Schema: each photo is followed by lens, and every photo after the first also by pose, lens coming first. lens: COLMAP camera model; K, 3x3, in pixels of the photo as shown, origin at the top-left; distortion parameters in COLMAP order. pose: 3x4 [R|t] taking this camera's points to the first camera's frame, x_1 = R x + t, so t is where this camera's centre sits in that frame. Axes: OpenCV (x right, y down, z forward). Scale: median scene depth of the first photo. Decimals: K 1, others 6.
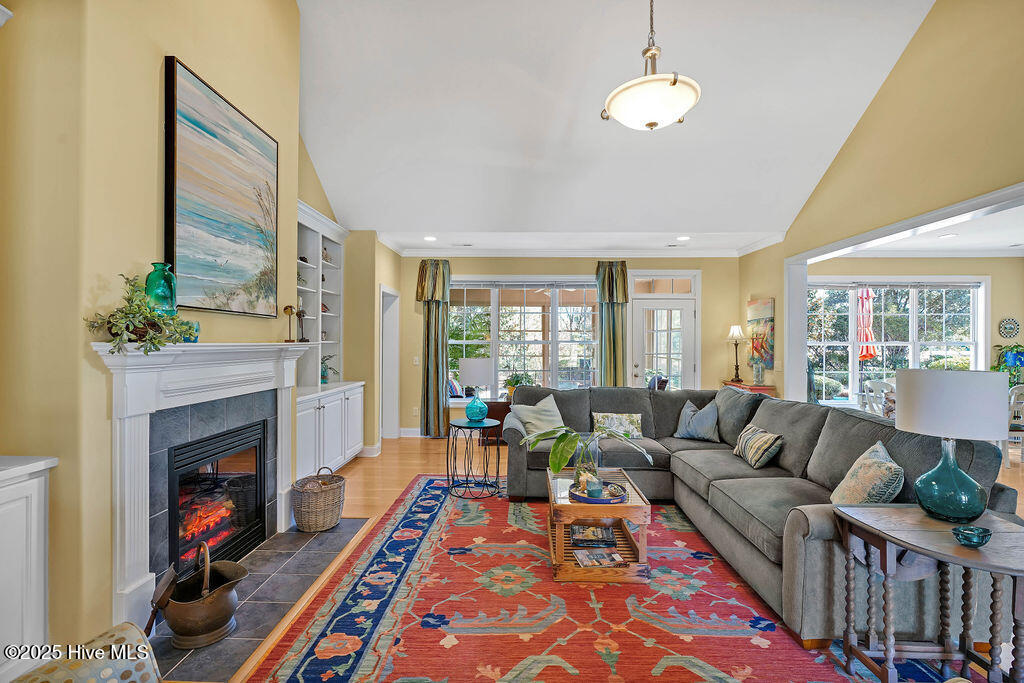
lens RADIAL K [[469.0, 0, 506.4], [0, 469.0, 345.0], [0, 0, 1]] dist [-0.003582, -0.000051]
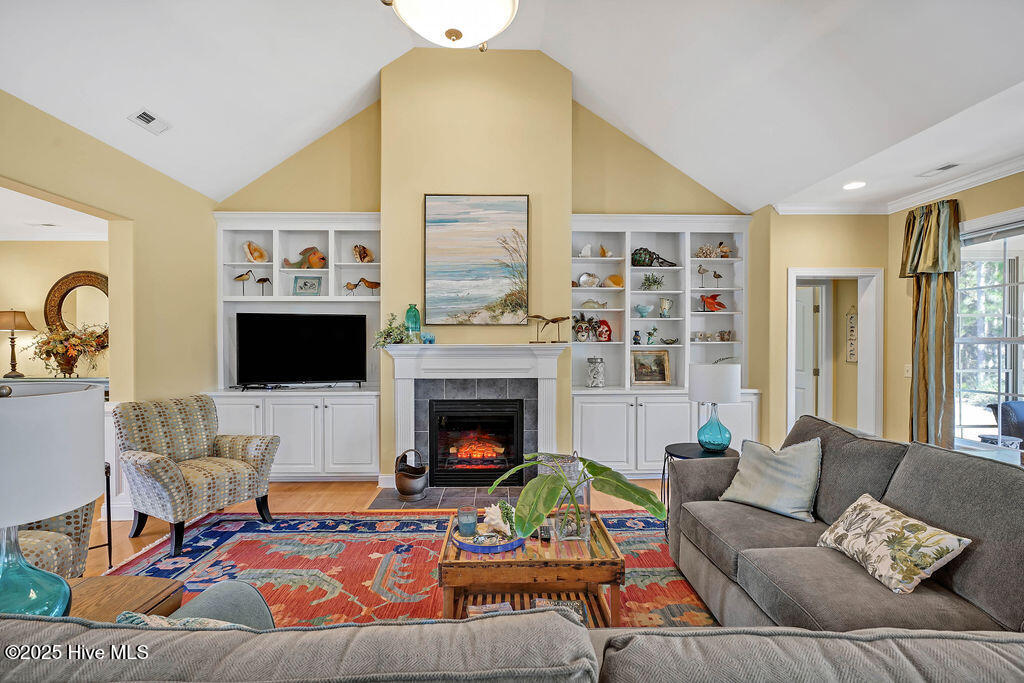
lens RADIAL K [[469.0, 0, 506.4], [0, 469.0, 345.0], [0, 0, 1]] dist [-0.003582, -0.000051]
pose [[0.055728, 0.001214, -0.998445, 0.911442], [-0.001948, 0.999997, 0.001107, -0.002264], [0.998444, 0.001884, 0.055730, 0.915759]]
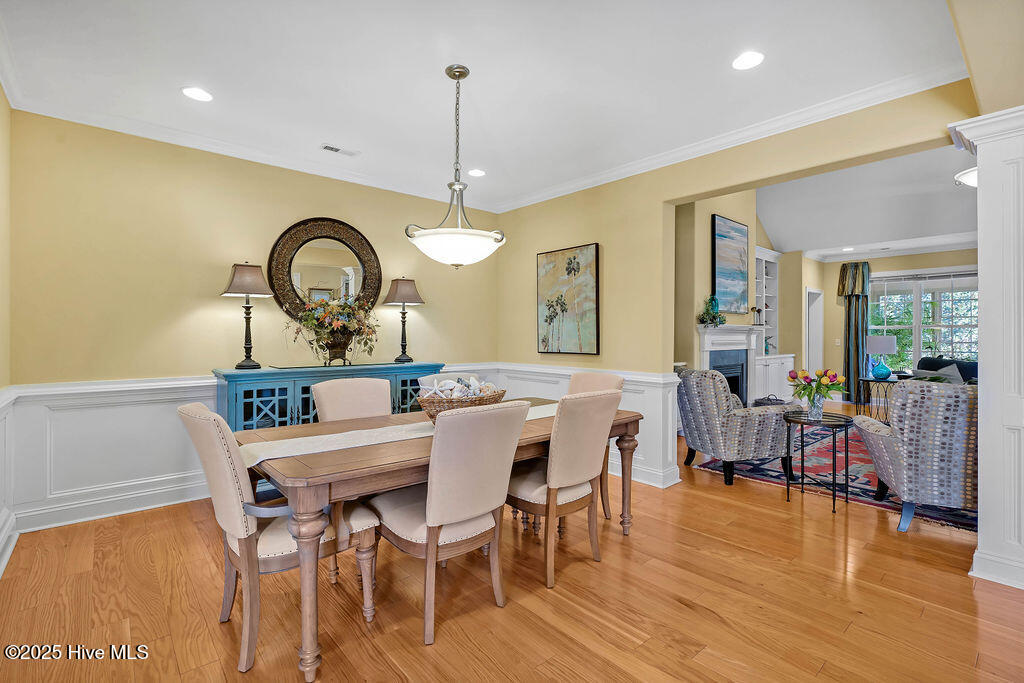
lens RADIAL K [[478.3, 0, 515.5], [0, 478.3, 336.9], [0, 0, 1]] dist [-0.003328, 0.000163]
pose [[0.688779, -0.006364, -0.724943, 0.326035], [0.001417, 0.999971, -0.007432, 0.059387], [0.724970, 0.004091, 0.688769, -1.201339]]
